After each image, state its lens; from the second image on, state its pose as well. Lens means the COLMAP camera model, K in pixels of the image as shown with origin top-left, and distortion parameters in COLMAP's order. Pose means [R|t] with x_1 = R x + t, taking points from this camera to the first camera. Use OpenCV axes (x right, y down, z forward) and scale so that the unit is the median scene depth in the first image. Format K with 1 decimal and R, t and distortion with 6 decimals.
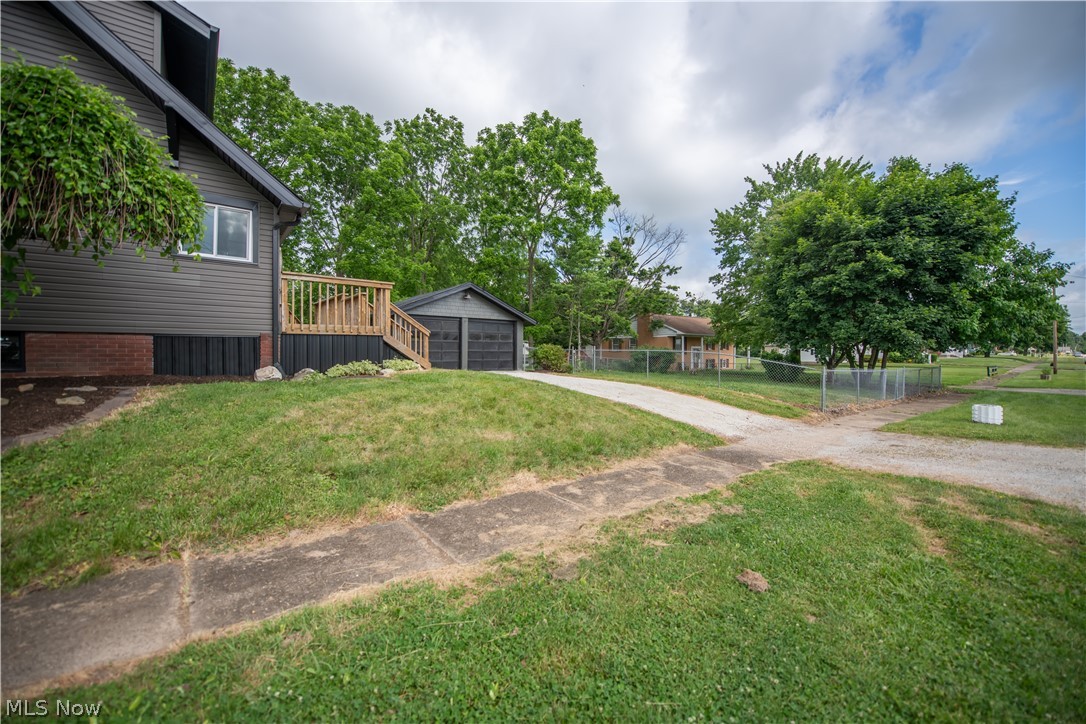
lens RADIAL K [[430.7, 0, 547.9], [0, 430.7, 360.4], [0, 0, 1]] dist [-0.016570, -0.001694]
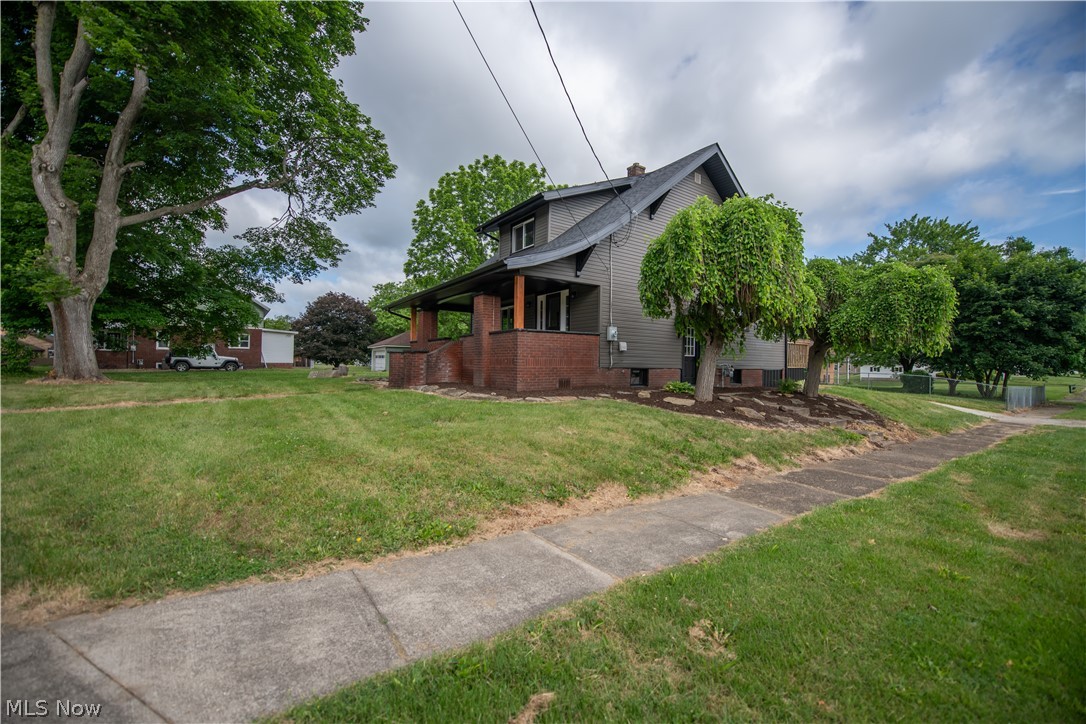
lens RADIAL K [[430.7, 0, 539.4], [0, 430.7, 362.9], [0, 0, 1]] dist [-0.016570, -0.001694]
pose [[0.997628, 0.014299, -0.067336, -0.795676], [-0.015352, 0.999767, -0.015143, -0.016197], [0.067103, 0.016141, 0.997615, -0.601485]]
